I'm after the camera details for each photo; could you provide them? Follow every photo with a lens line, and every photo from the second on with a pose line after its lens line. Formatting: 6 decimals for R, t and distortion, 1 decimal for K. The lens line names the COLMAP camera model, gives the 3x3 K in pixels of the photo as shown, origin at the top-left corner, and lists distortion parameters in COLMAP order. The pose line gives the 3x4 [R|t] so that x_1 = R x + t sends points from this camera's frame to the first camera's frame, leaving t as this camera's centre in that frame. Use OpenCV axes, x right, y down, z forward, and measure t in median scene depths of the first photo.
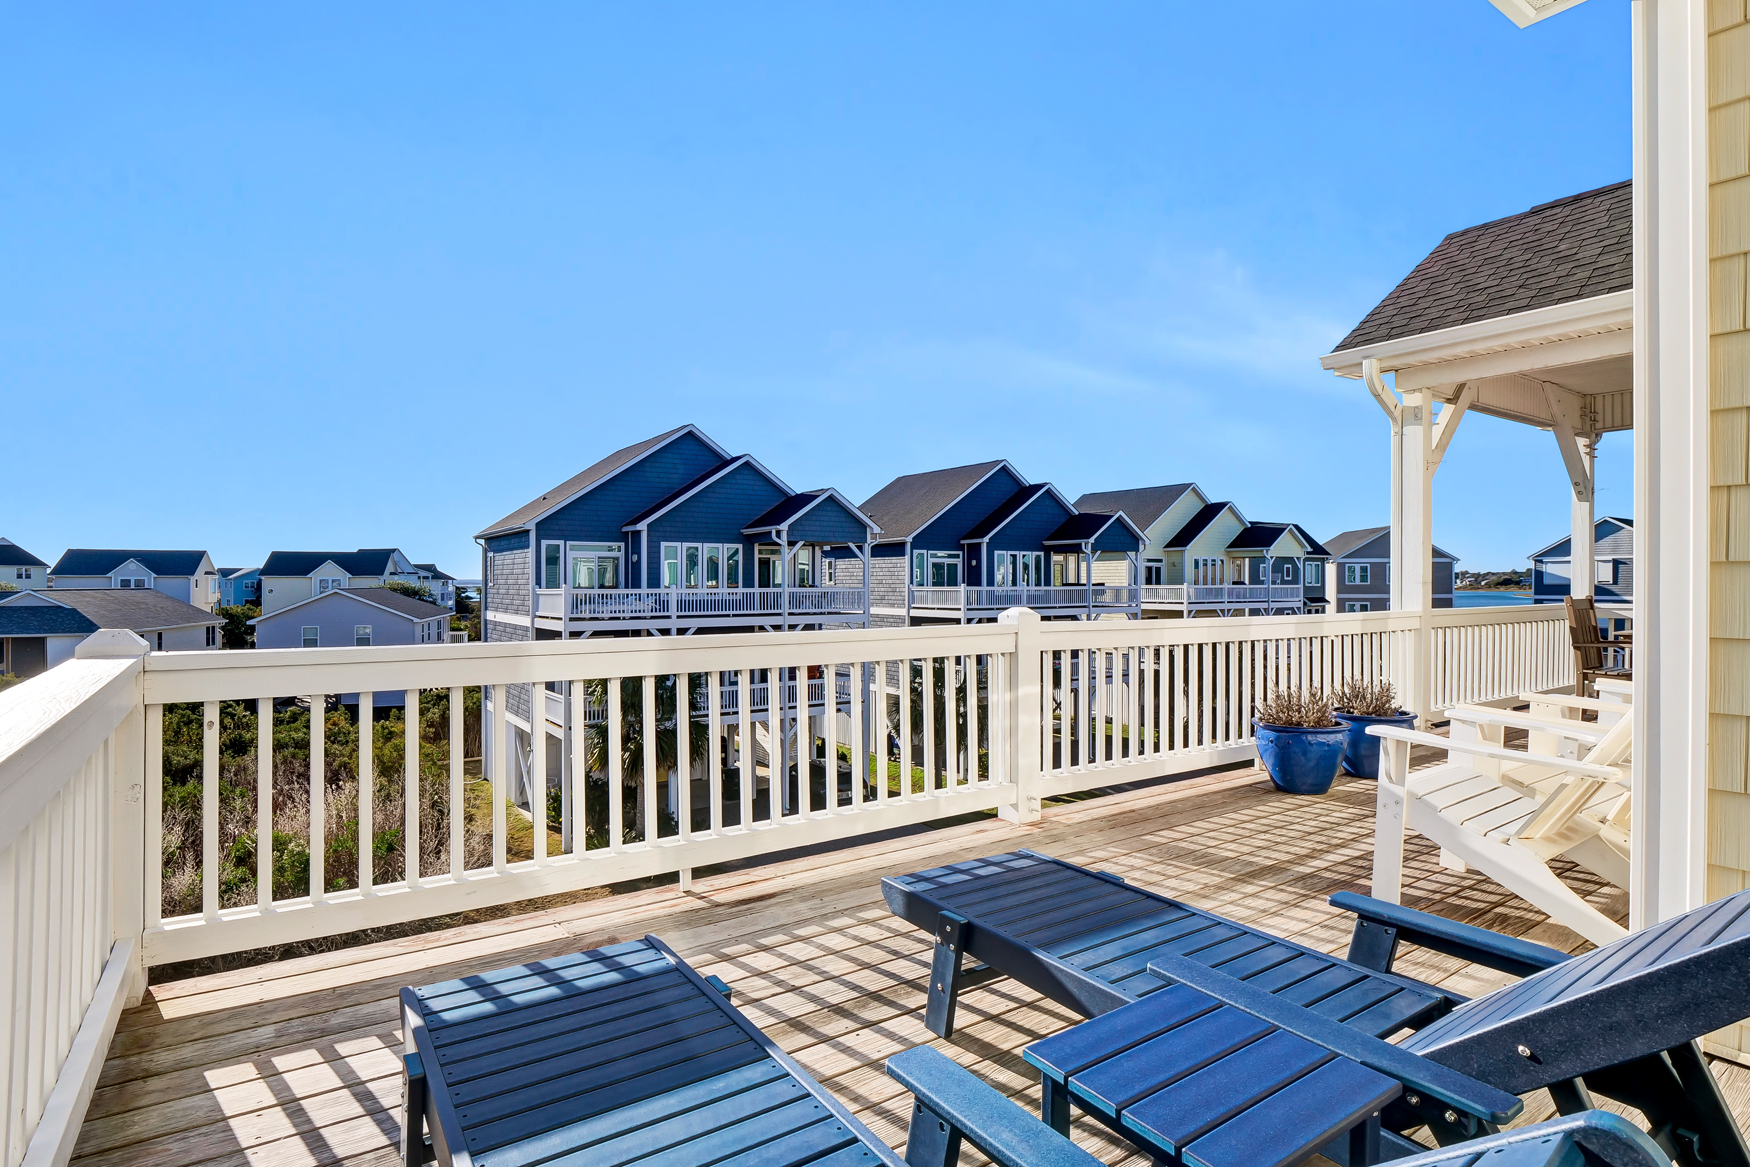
lens RADIAL K [[873.5, 0, 876.8], [0, 873.5, 580.5], [0, 0, 1]] dist [-0.010328, -0.003251]
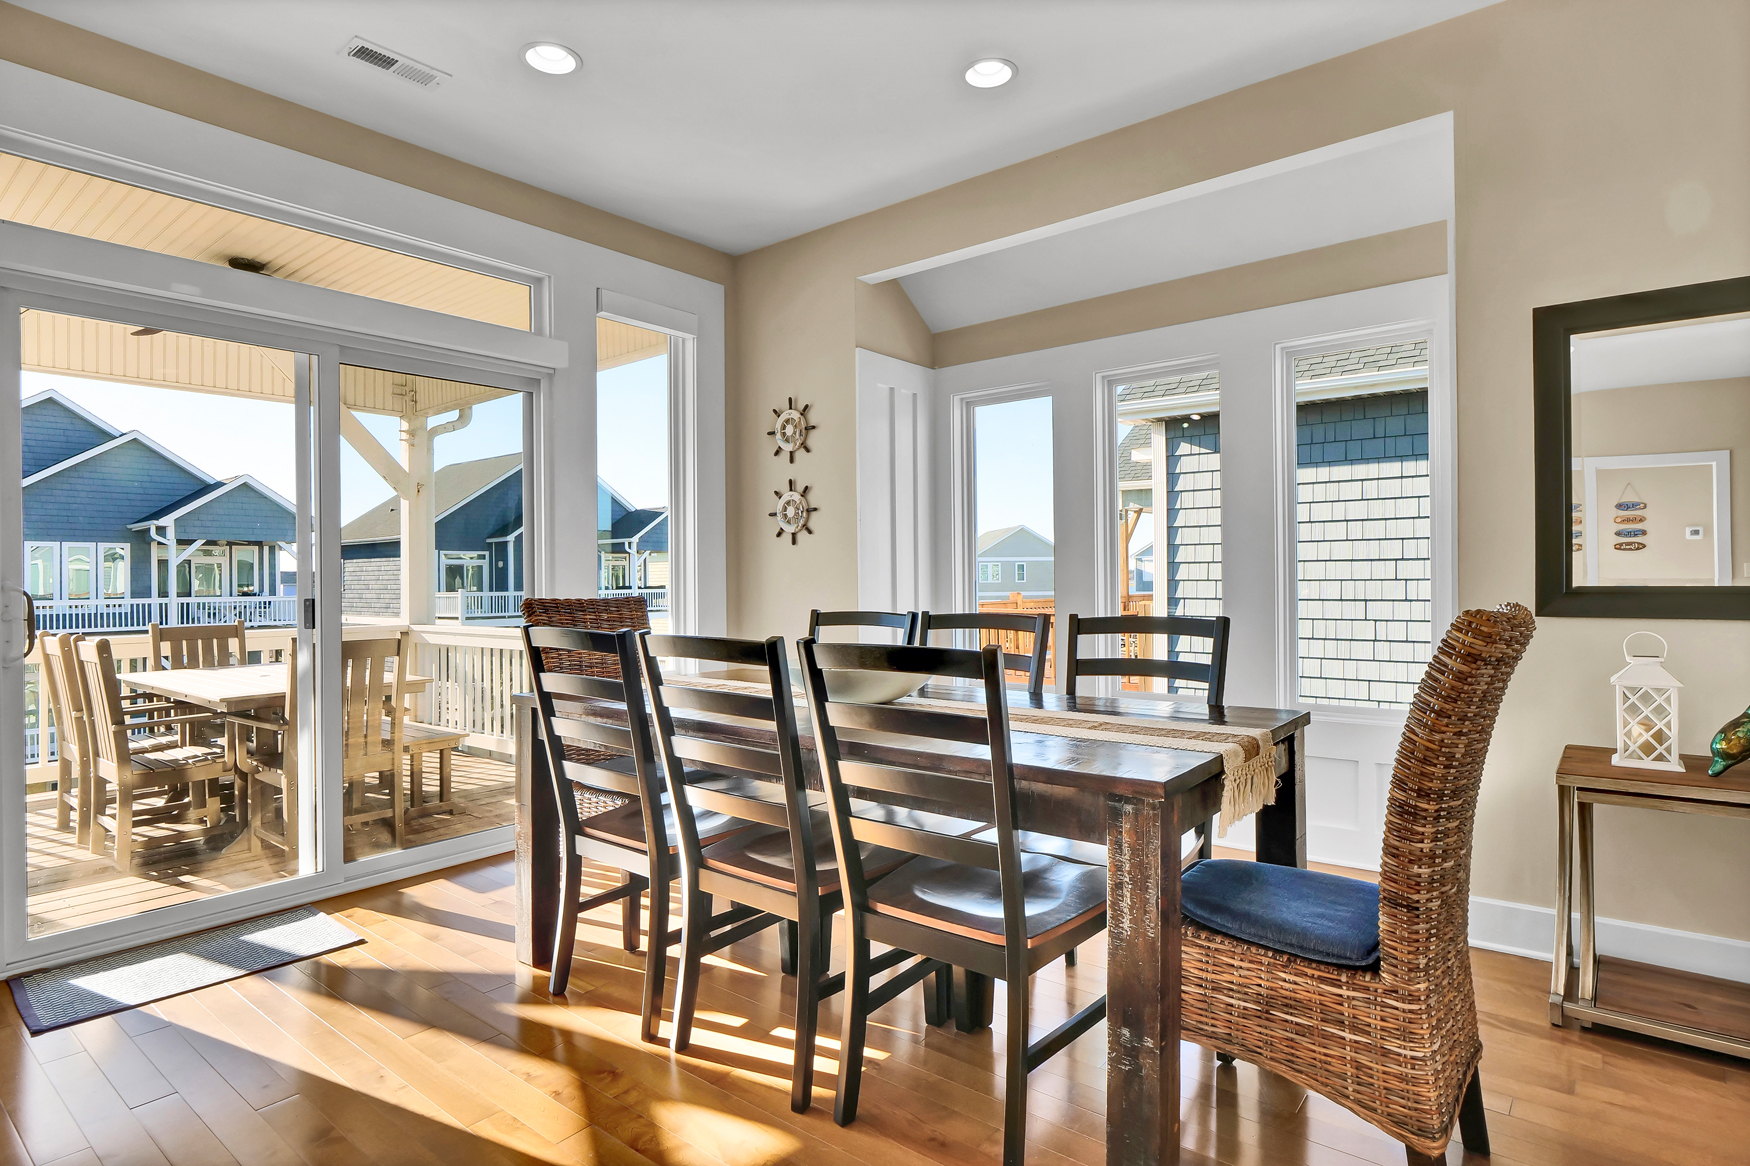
lens RADIAL K [[921.4, 0, 862.6], [0, 921.4, 585.6], [0, 0, 1]] dist [-0.005577, -0.002394]
pose [[0.958435, -0.010675, 0.285110, 0.195314], [0.008991, 0.999934, 0.007216, -0.002445], [-0.285168, -0.004352, 0.958468, 0.008120]]
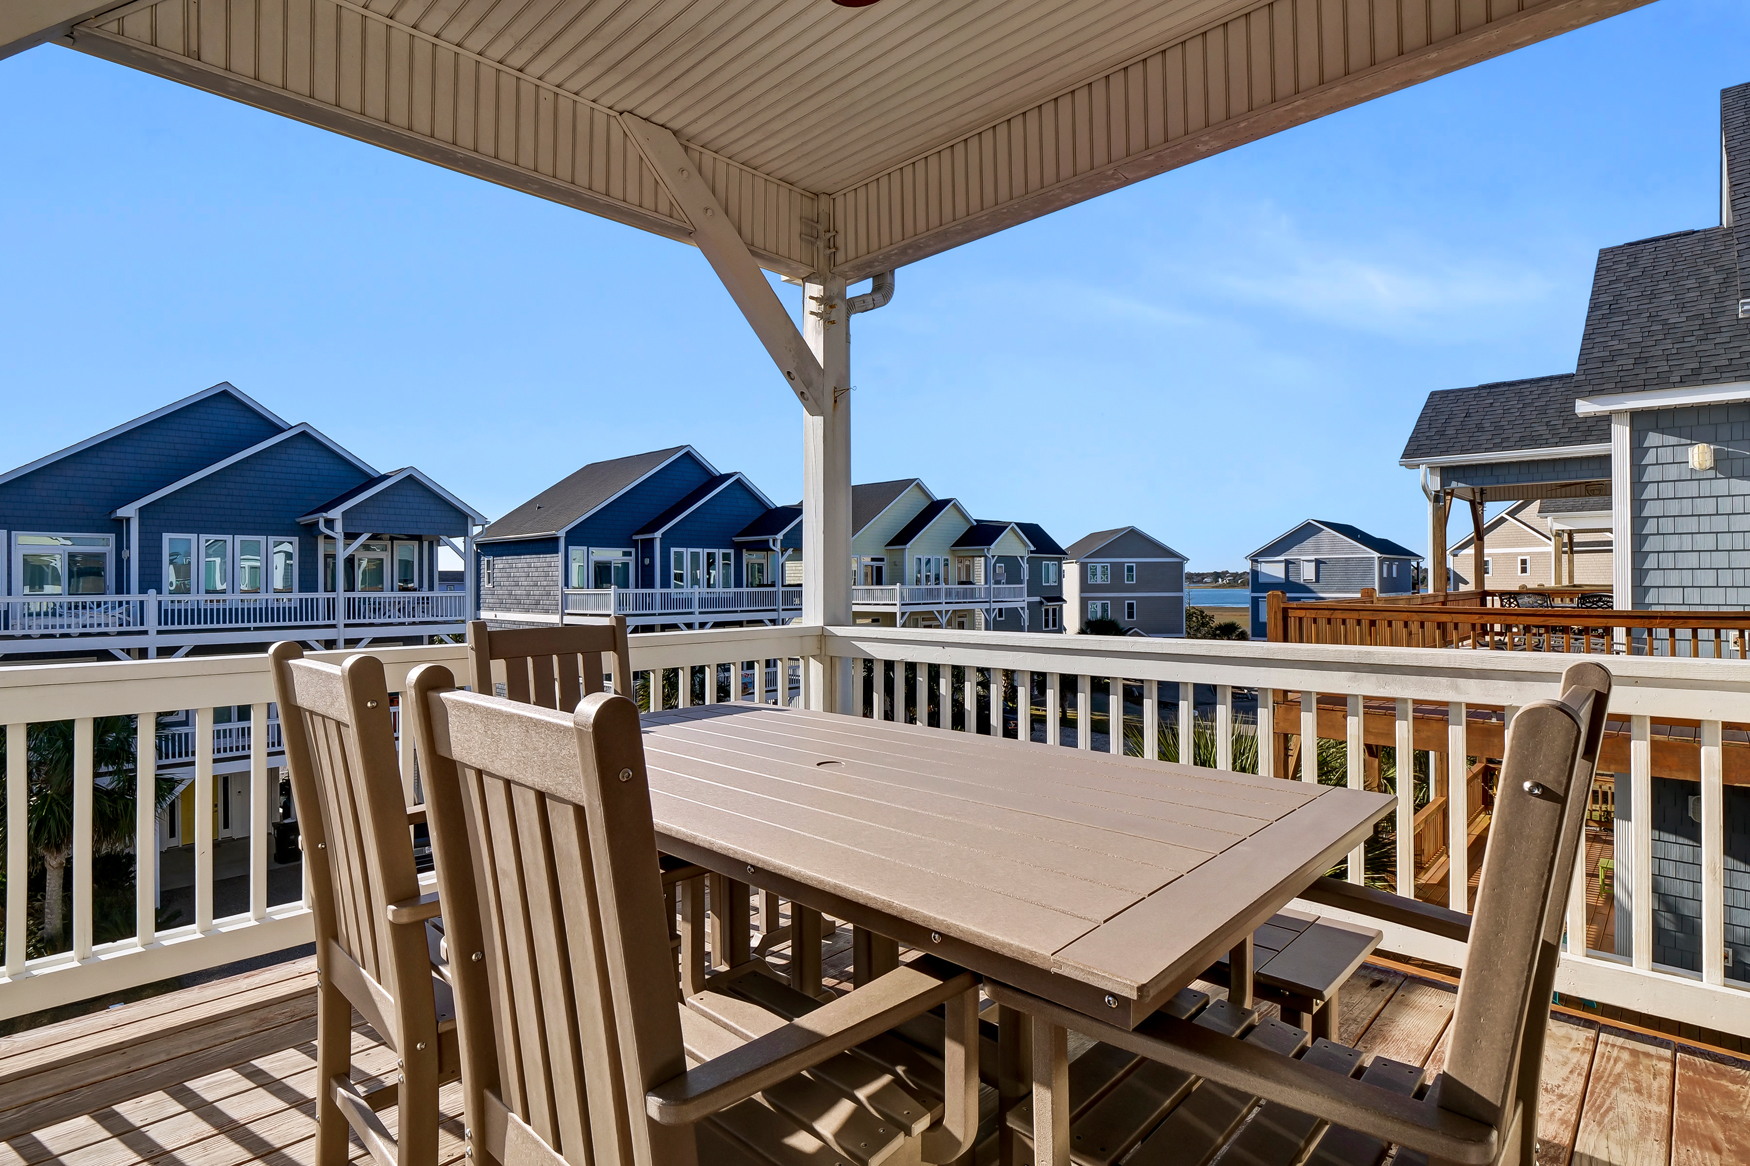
lens RADIAL K [[873.5, 0, 872.7], [0, 873.5, 580.9], [0, 0, 1]] dist [-0.010328, -0.003251]
pose [[0.977761, -0.004290, 0.209678, 0.148305], [0.004493, 0.999990, -0.000492, 0.000543], [-0.209674, 0.001423, 0.977770, 0.101213]]
